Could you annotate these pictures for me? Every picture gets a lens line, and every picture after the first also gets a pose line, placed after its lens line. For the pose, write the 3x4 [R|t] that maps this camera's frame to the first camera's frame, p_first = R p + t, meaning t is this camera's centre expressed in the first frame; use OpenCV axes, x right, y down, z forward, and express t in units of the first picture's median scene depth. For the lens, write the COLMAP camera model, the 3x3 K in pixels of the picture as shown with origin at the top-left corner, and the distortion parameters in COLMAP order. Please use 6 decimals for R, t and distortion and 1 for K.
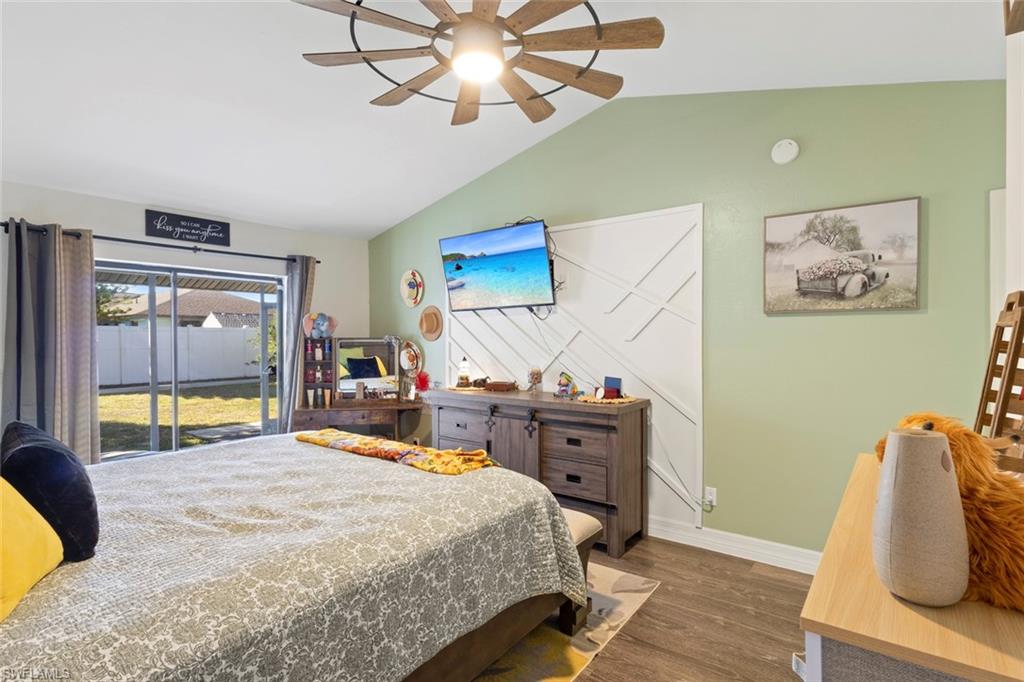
lens RADIAL K [[508.2, 0, 509.9], [0, 508.2, 338.6], [0, 0, 1]] dist [0.005398, -0.001240]
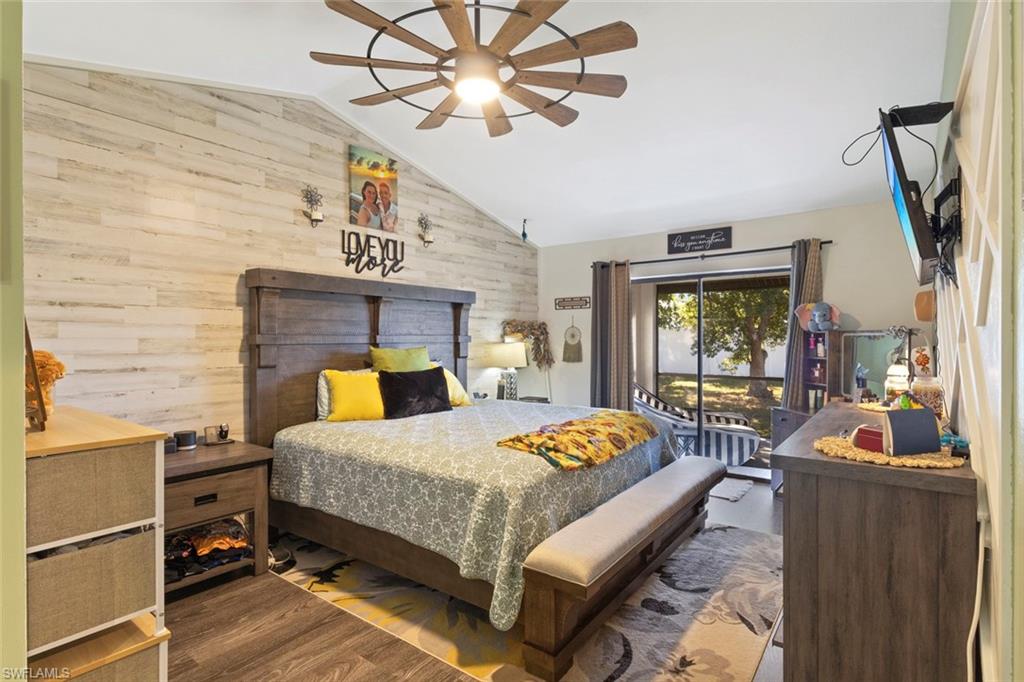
lens RADIAL K [[508.2, 0, 514.3], [0, 508.2, 341.3], [0, 0, 1]] dist [0.005398, -0.001240]
pose [[0.005830, 0.009499, -0.999938, 0.576069], [-0.002962, 0.999951, 0.009482, 0.010907], [0.999979, 0.002907, 0.005858, 0.569772]]
